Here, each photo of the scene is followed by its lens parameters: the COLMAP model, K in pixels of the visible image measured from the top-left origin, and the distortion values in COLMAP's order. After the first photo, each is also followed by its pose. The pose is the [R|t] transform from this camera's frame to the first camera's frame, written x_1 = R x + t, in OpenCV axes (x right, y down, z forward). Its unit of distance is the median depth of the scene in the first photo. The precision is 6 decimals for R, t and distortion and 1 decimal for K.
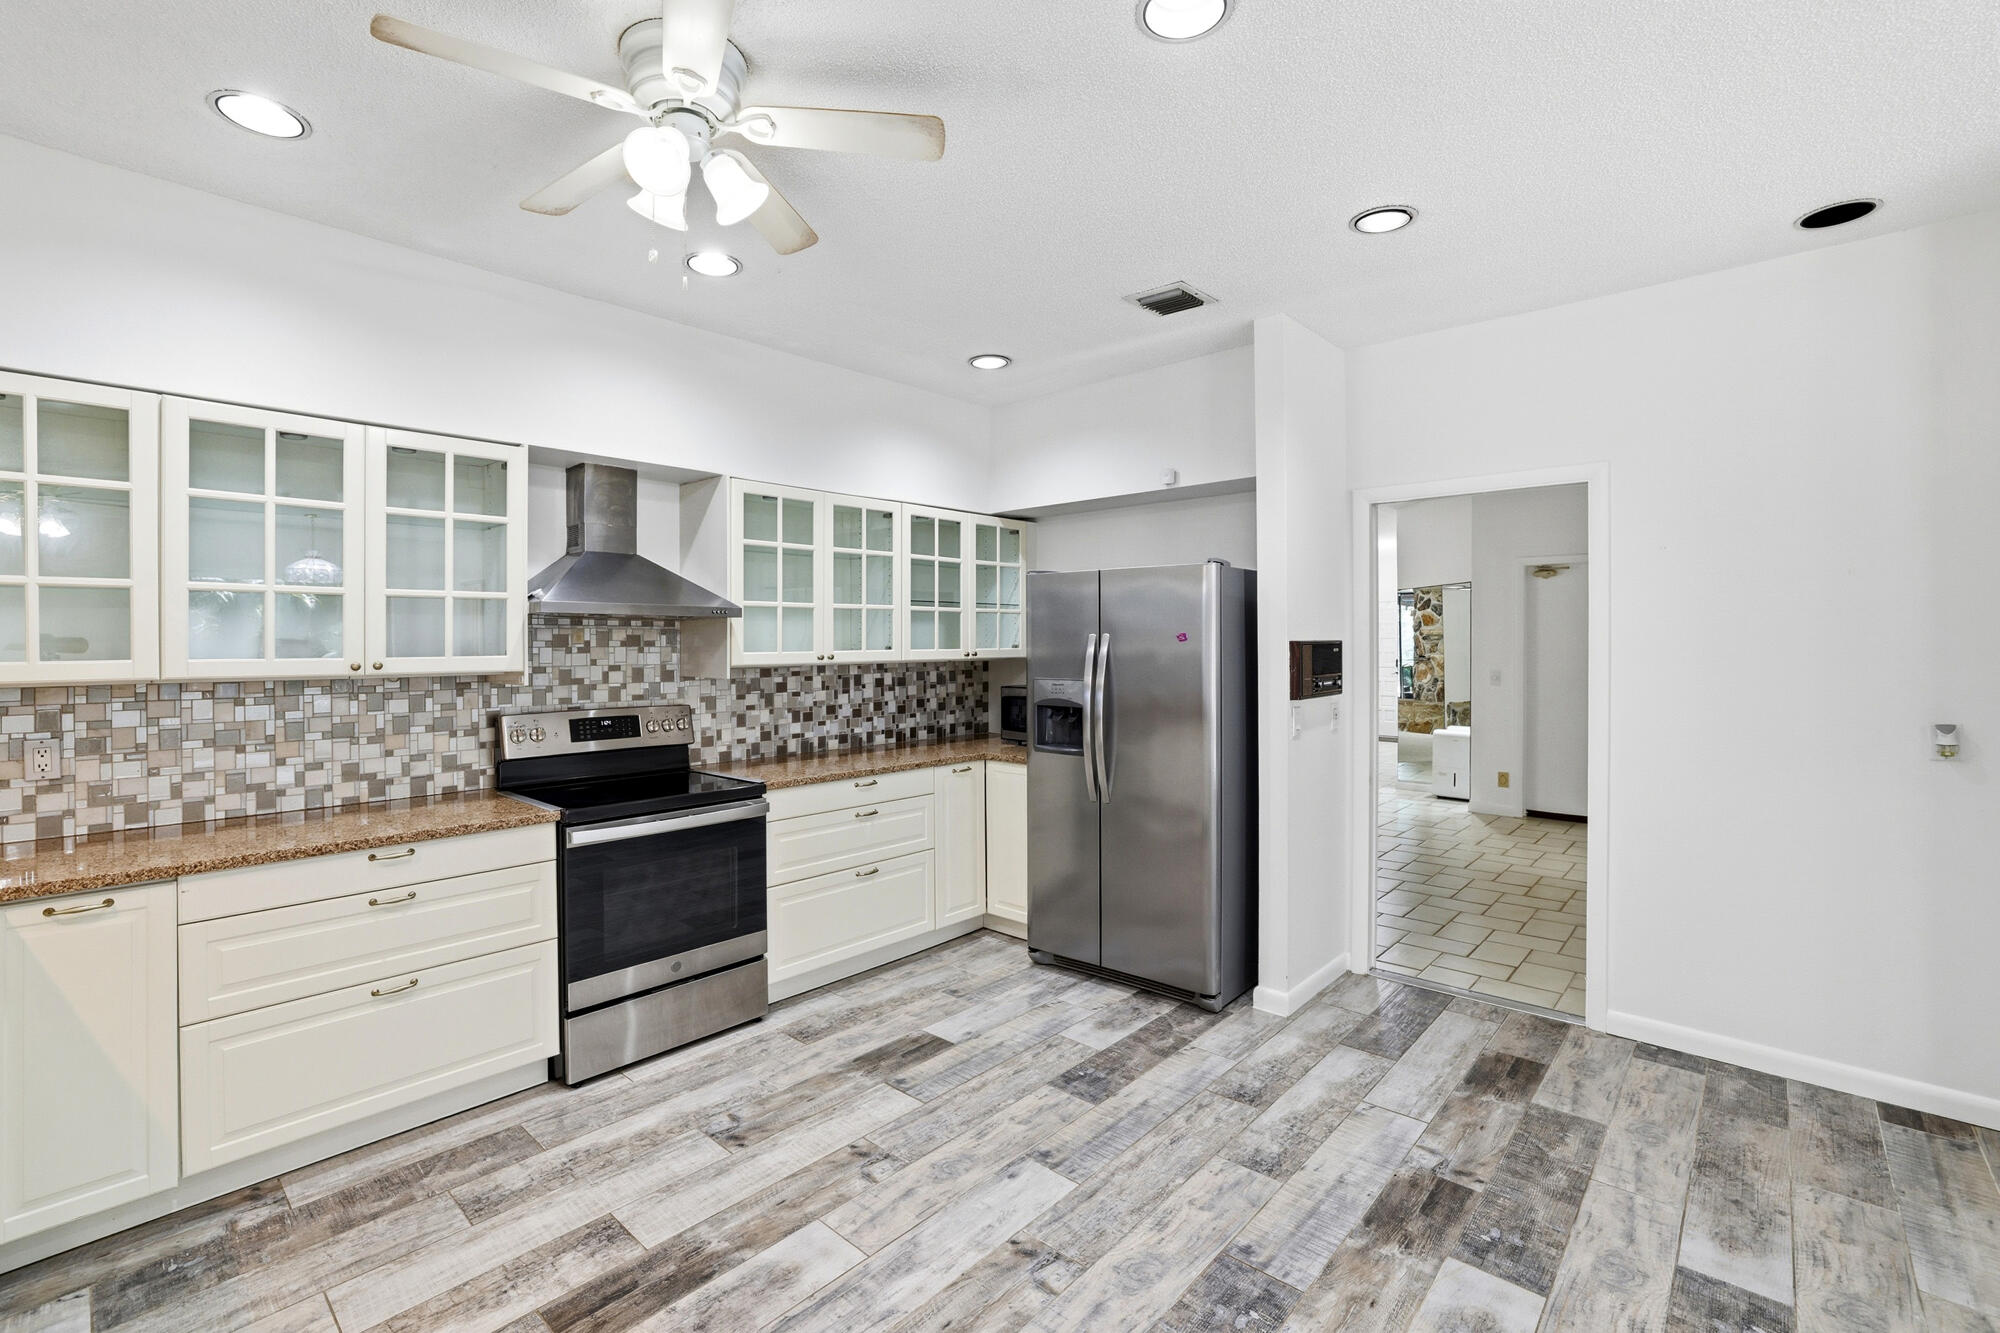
lens RADIAL K [[856.8, 0, 999.0], [0, 856.8, 657.6], [0, 0, 1]] dist [-0.039966, 0.011845]
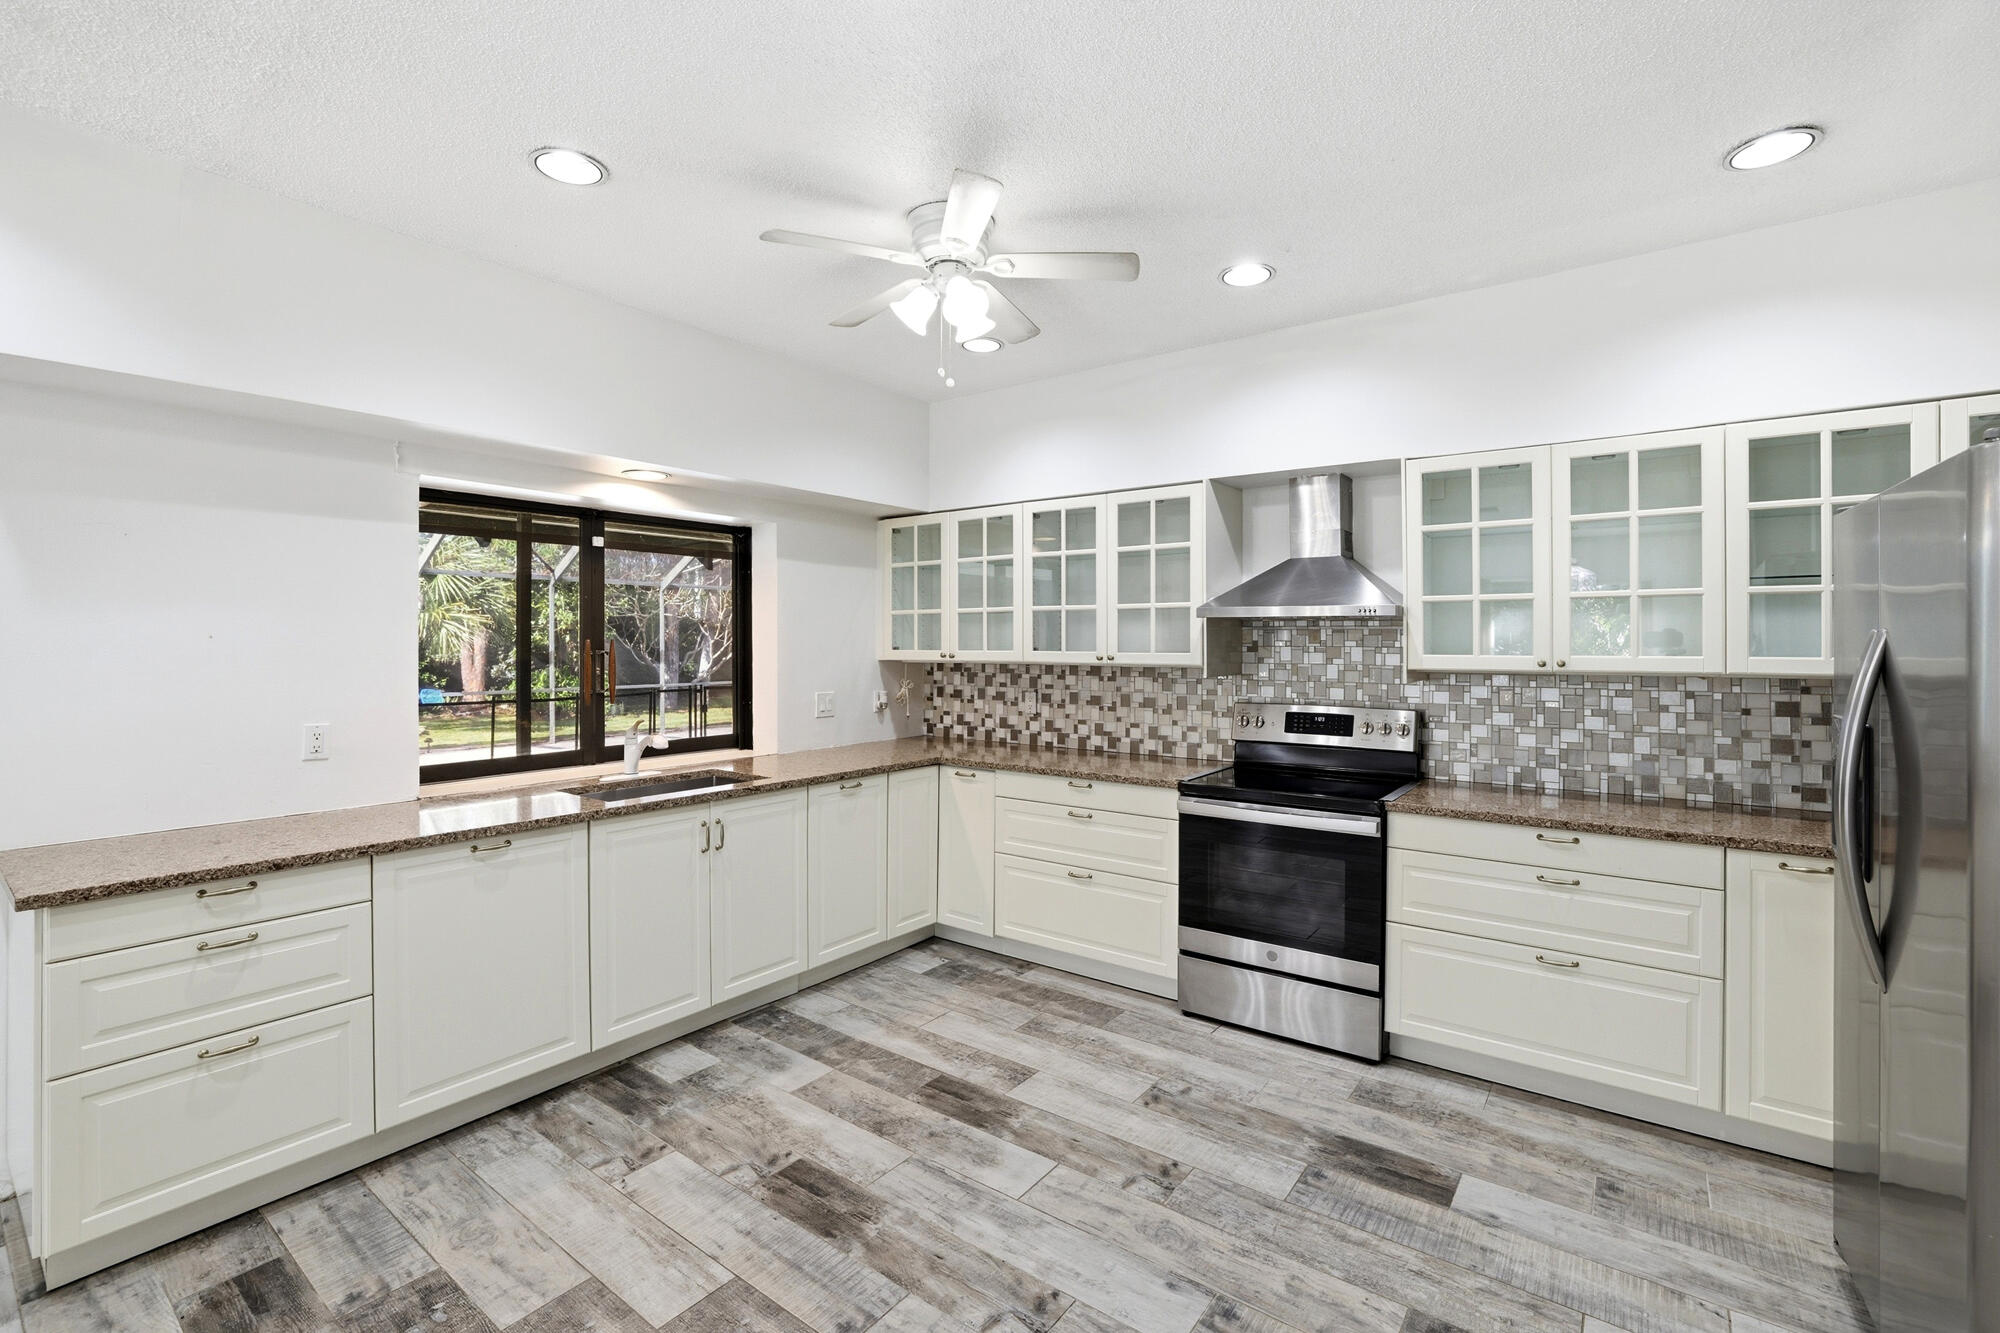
lens RADIAL K [[856.8, 0, 999.0], [0, 856.8, 657.6], [0, 0, 1]] dist [-0.039966, 0.011845]
pose [[0.111408, 0.022466, -0.993521, 0.662597], [-0.018531, 0.999618, 0.020526, -0.016412], [0.993602, 0.016125, 0.111781, 0.599130]]
